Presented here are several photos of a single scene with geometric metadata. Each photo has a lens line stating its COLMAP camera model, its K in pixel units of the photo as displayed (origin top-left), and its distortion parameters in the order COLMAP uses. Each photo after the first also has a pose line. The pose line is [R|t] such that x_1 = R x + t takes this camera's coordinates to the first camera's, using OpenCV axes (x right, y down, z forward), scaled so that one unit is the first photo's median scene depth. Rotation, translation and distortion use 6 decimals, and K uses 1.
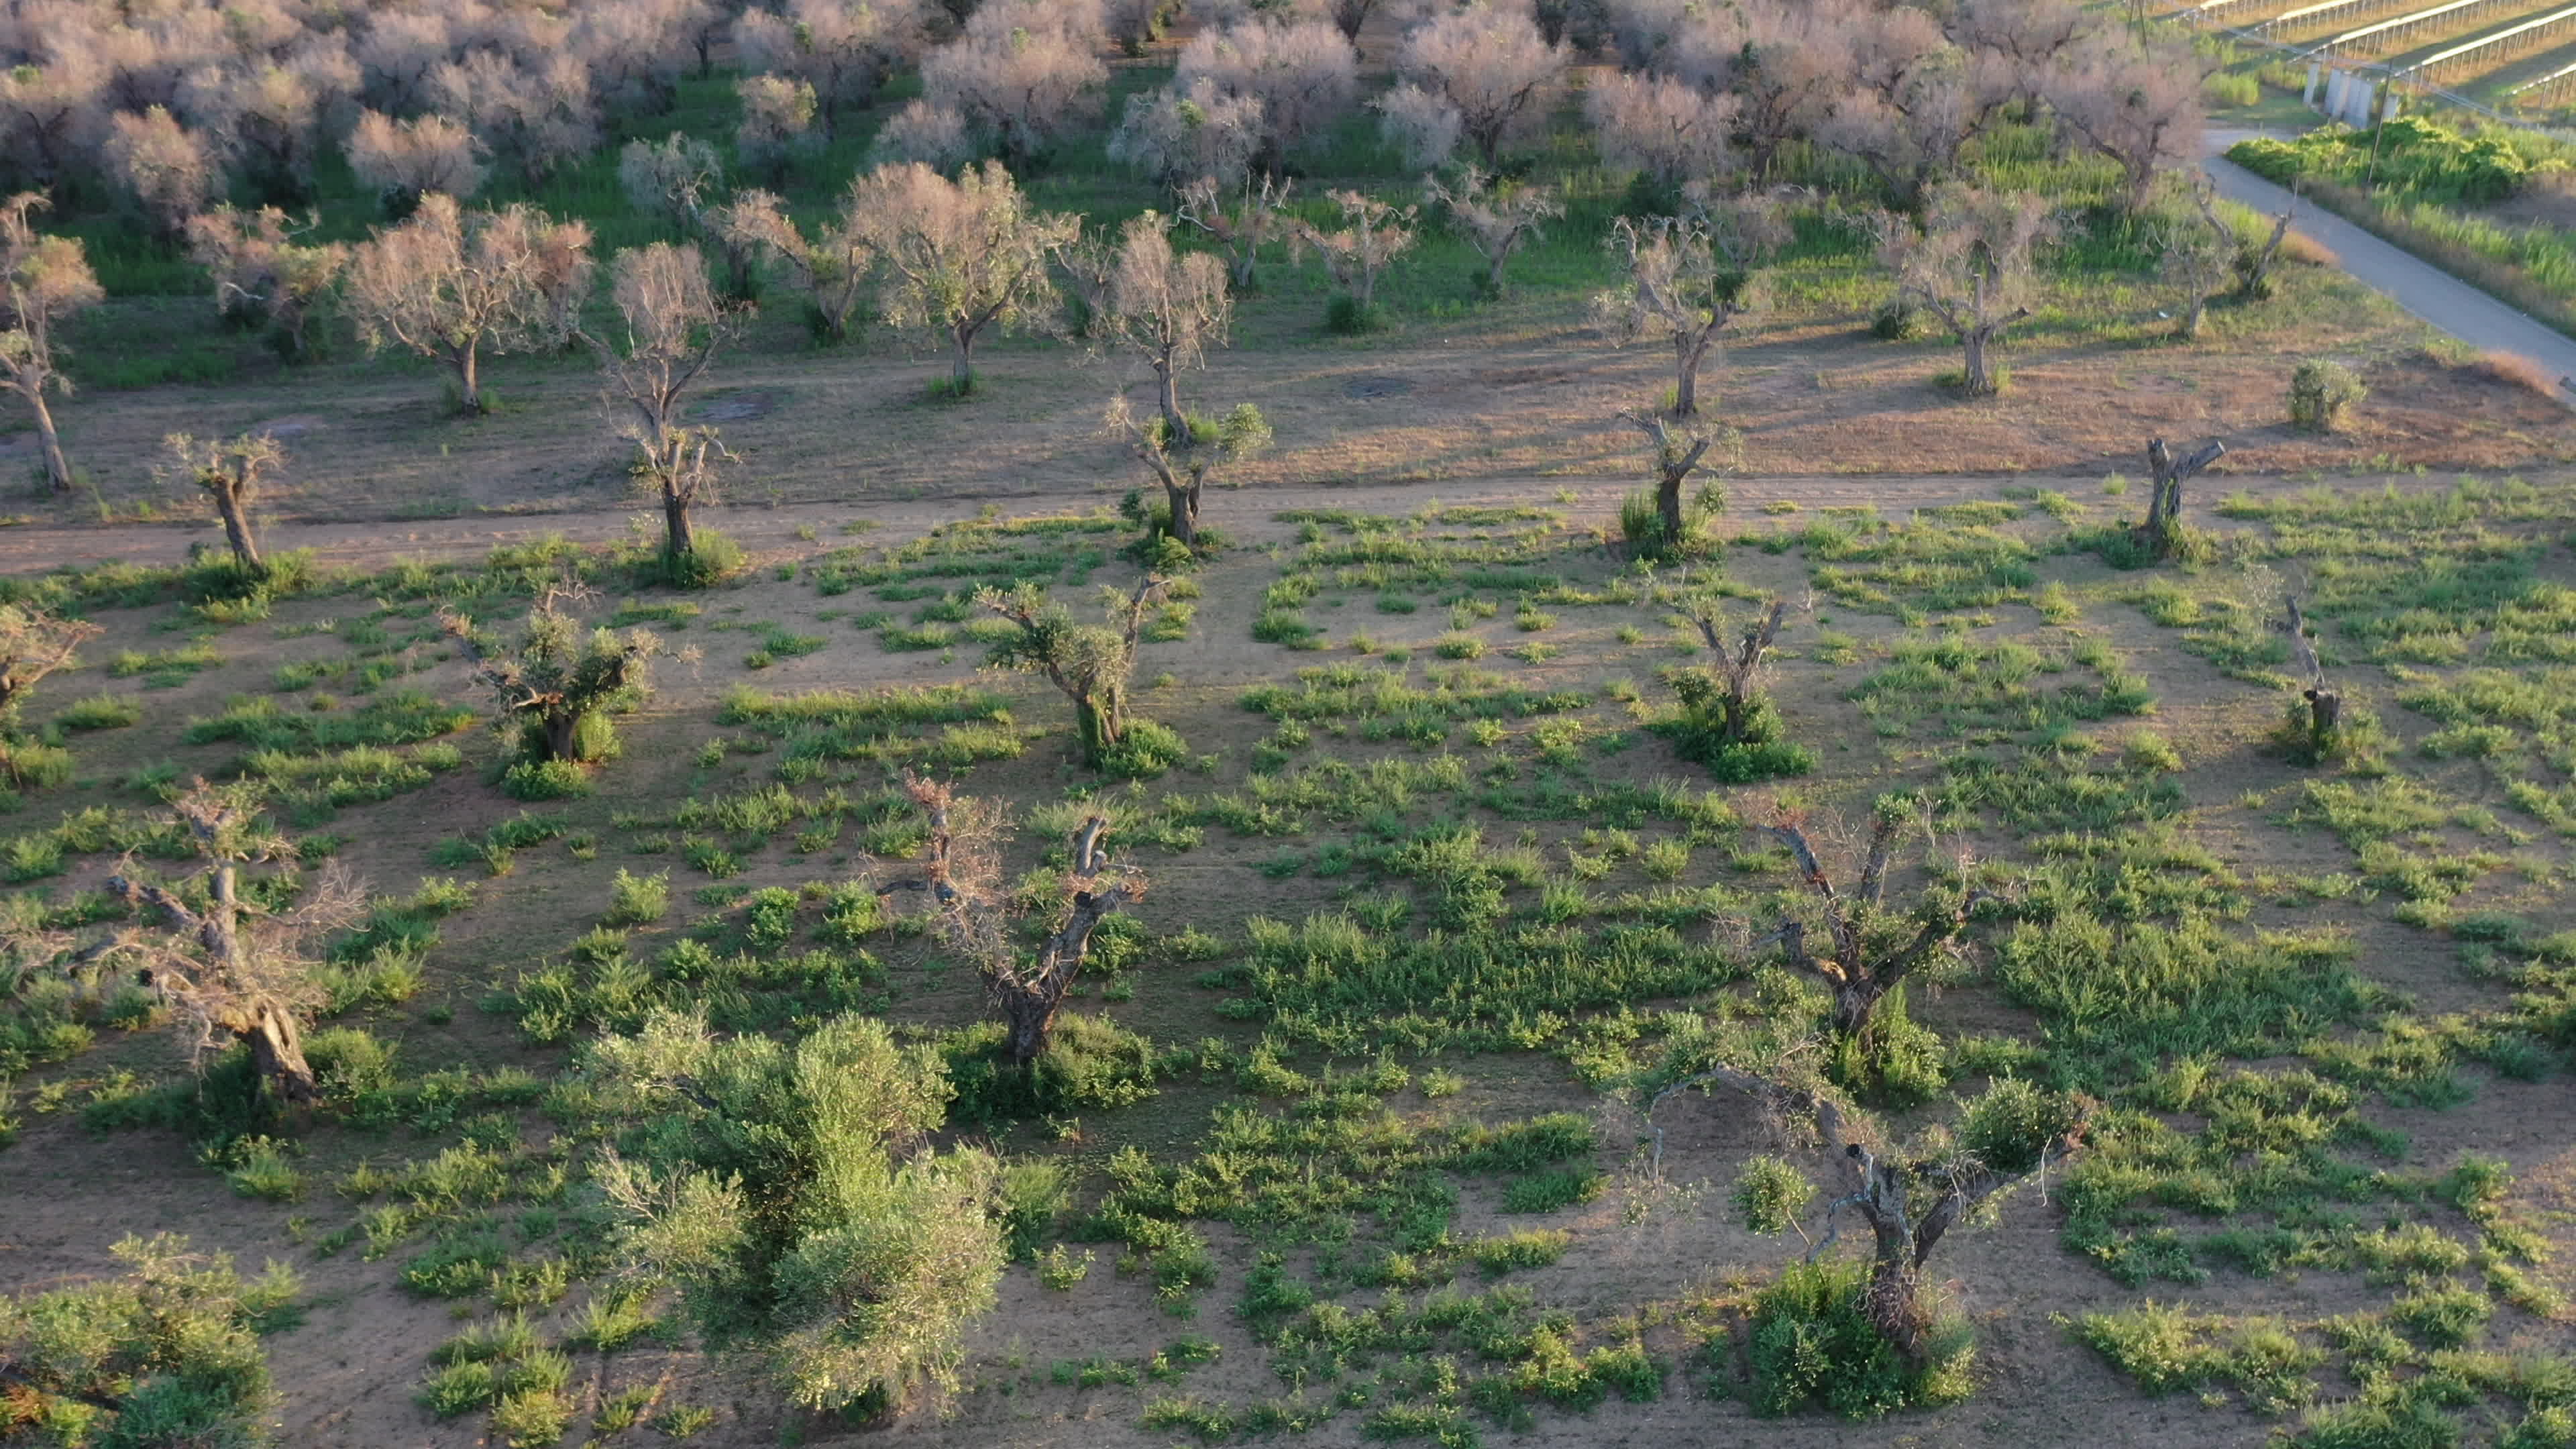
lens RADIAL K [[2052.7, 0, 1288.0], [0, 2052.7, 724.5], [0, 0, 1]] dist [-0.002524, -0.053914]
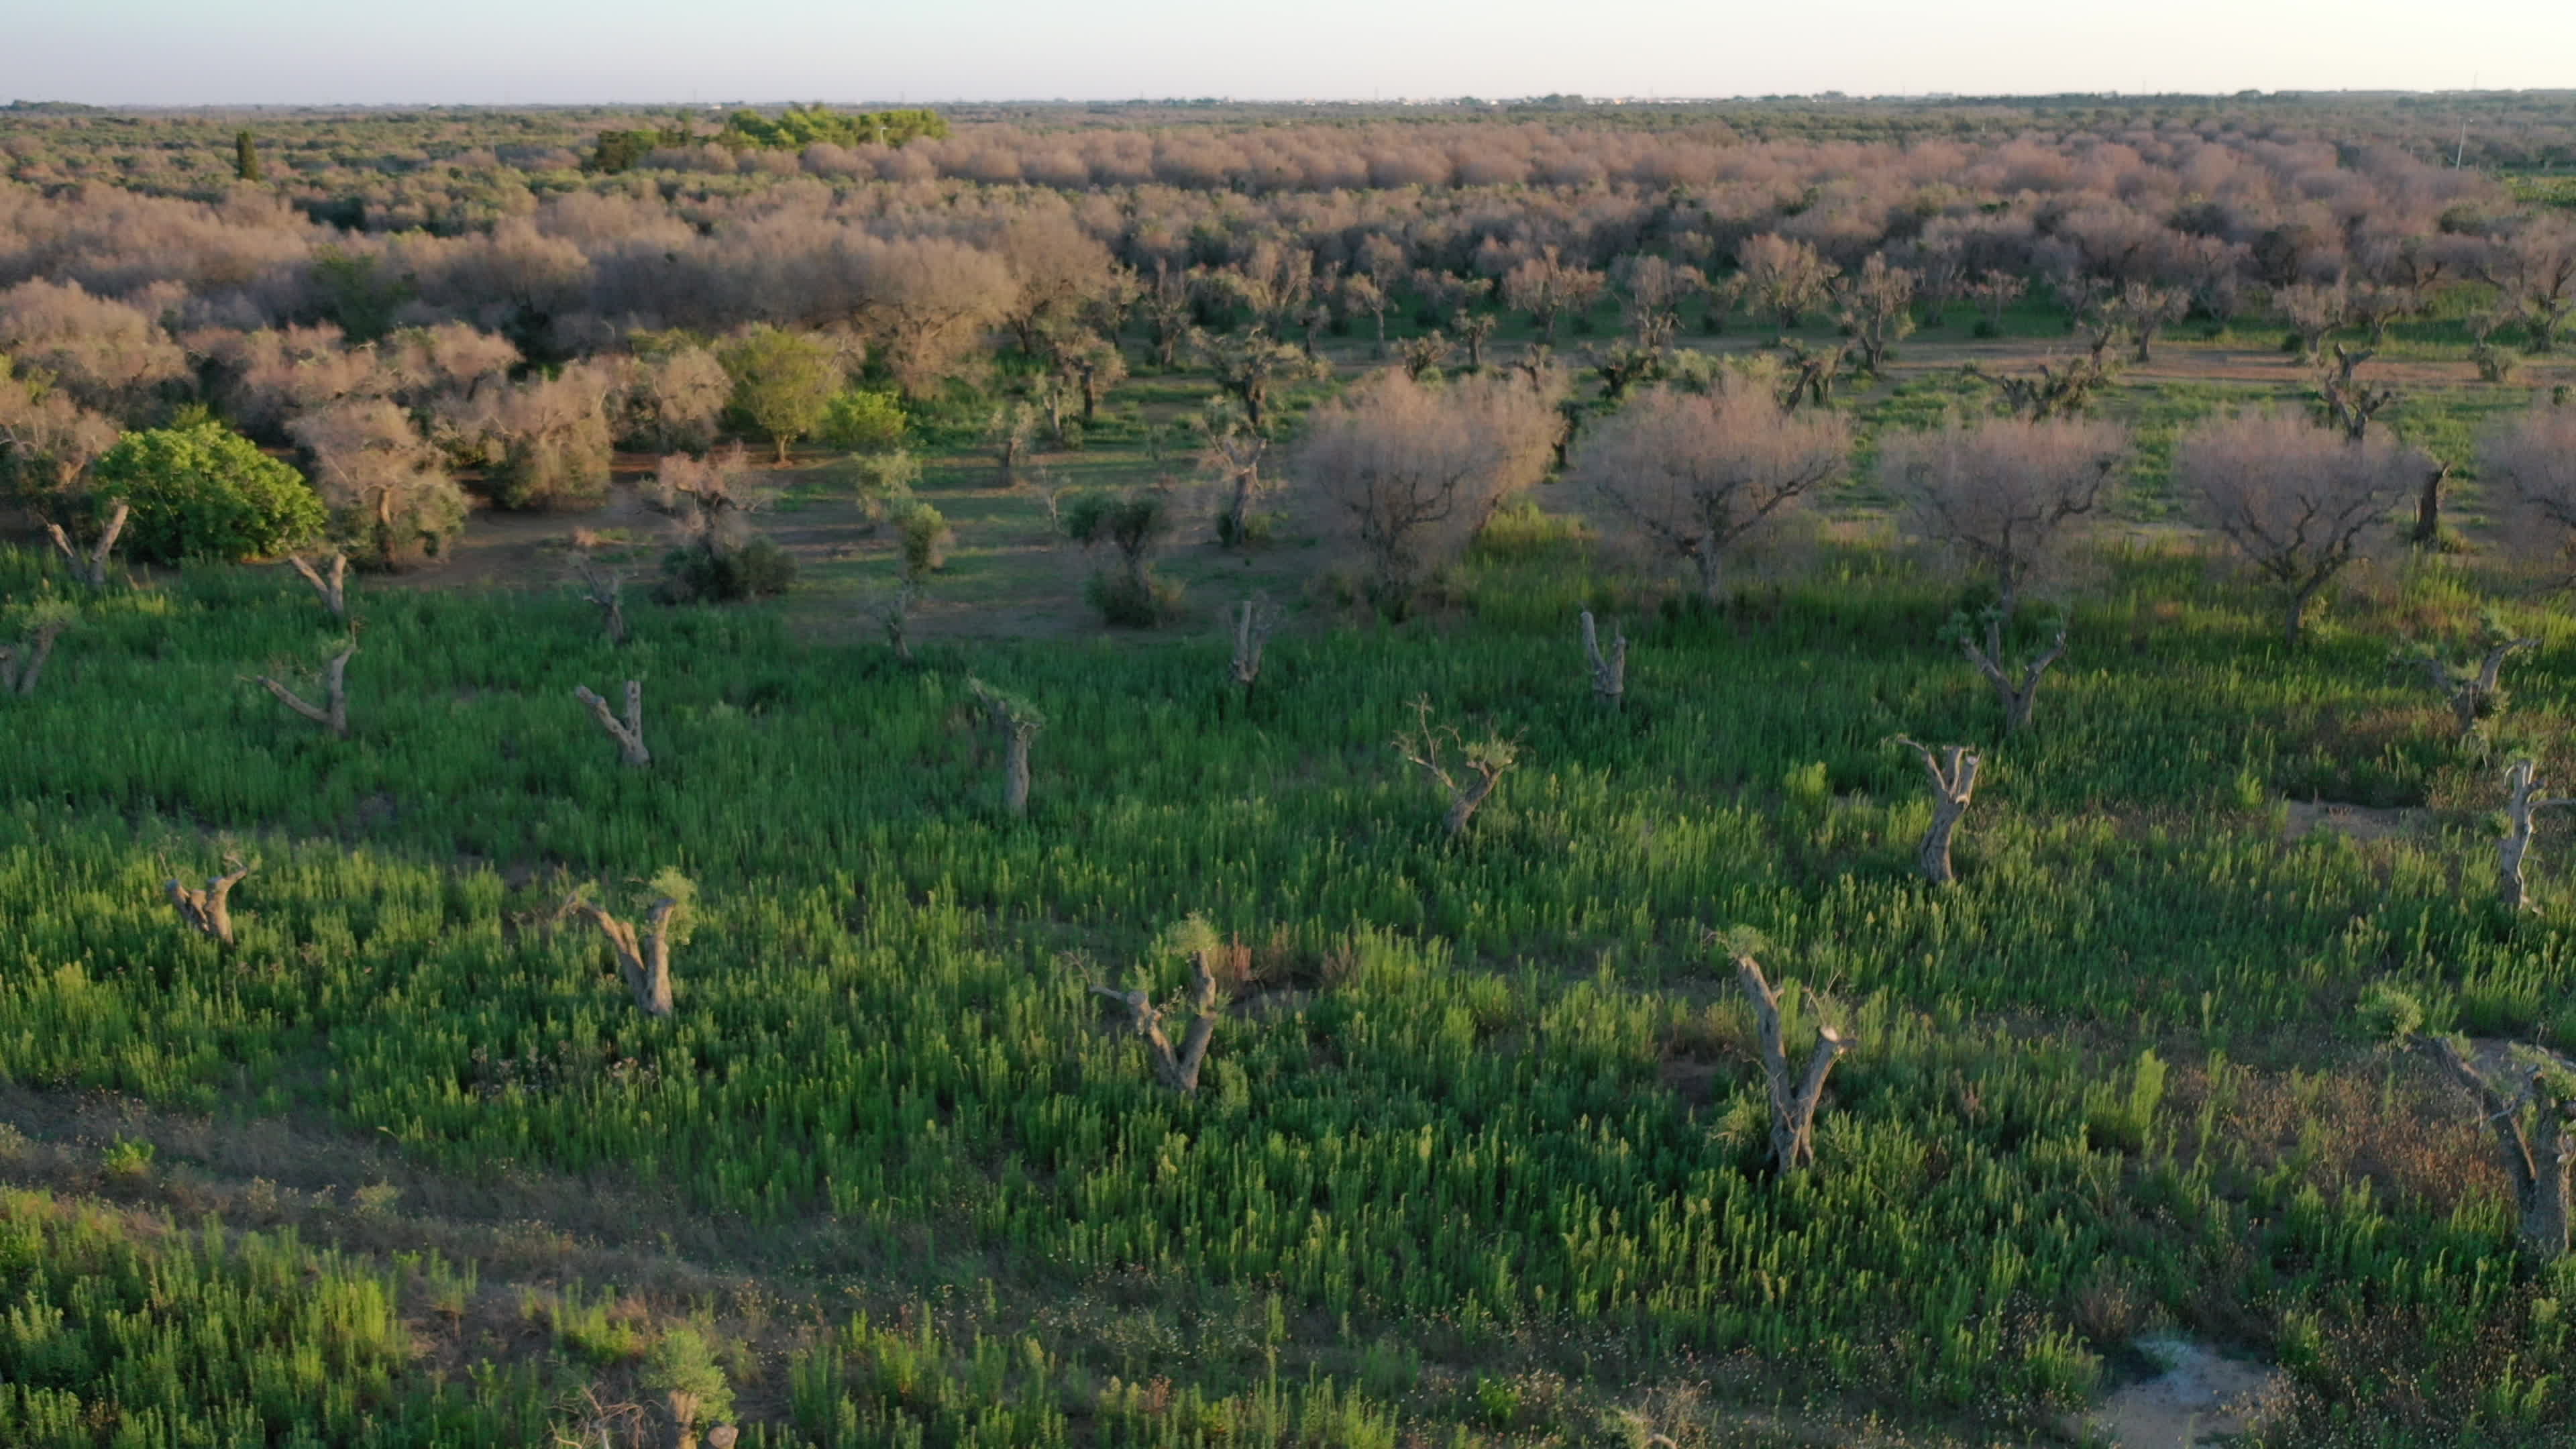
lens RADIAL K [[2052.7, 0, 1288.0], [0, 2052.7, 724.5], [0, 0, 1]] dist [-0.002524, -0.053914]
pose [[0.923708, 0.113294, -0.365961, 0.172289], [-0.166329, 0.979140, -0.116704, 0.499059], [0.345105, 0.168671, 0.923284, -0.945949]]
